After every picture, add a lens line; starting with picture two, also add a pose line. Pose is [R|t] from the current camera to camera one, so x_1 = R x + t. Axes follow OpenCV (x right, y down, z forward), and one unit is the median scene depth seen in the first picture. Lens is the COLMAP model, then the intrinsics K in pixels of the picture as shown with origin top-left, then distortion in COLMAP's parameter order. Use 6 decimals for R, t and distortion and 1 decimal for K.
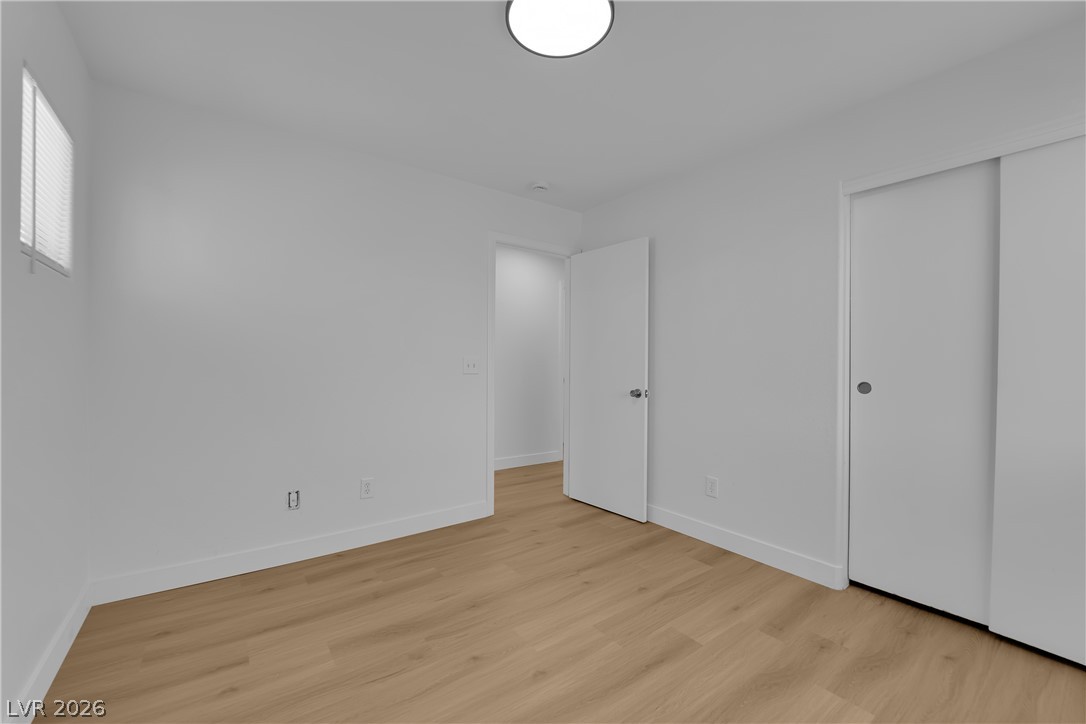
lens RADIAL K [[436.9, 0, 543.0], [0, 436.9, 358.0], [0, 0, 1]] dist [-0.012733, -0.002393]
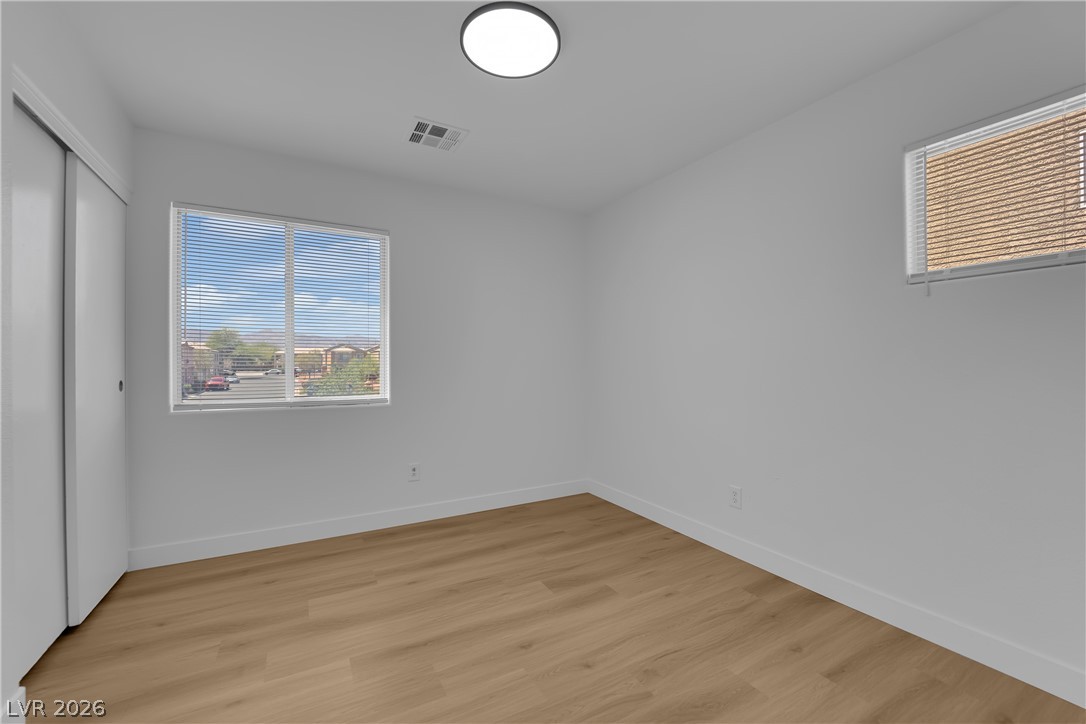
lens RADIAL K [[436.9, 0, 538.8], [0, 436.9, 368.0], [0, 0, 1]] dist [-0.012733, -0.002393]
pose [[-0.990895, -0.005990, 0.134501, -0.178757], [-0.005554, 0.999978, 0.003612, 0.019380], [-0.134520, 0.002832, -0.990907, 2.020541]]
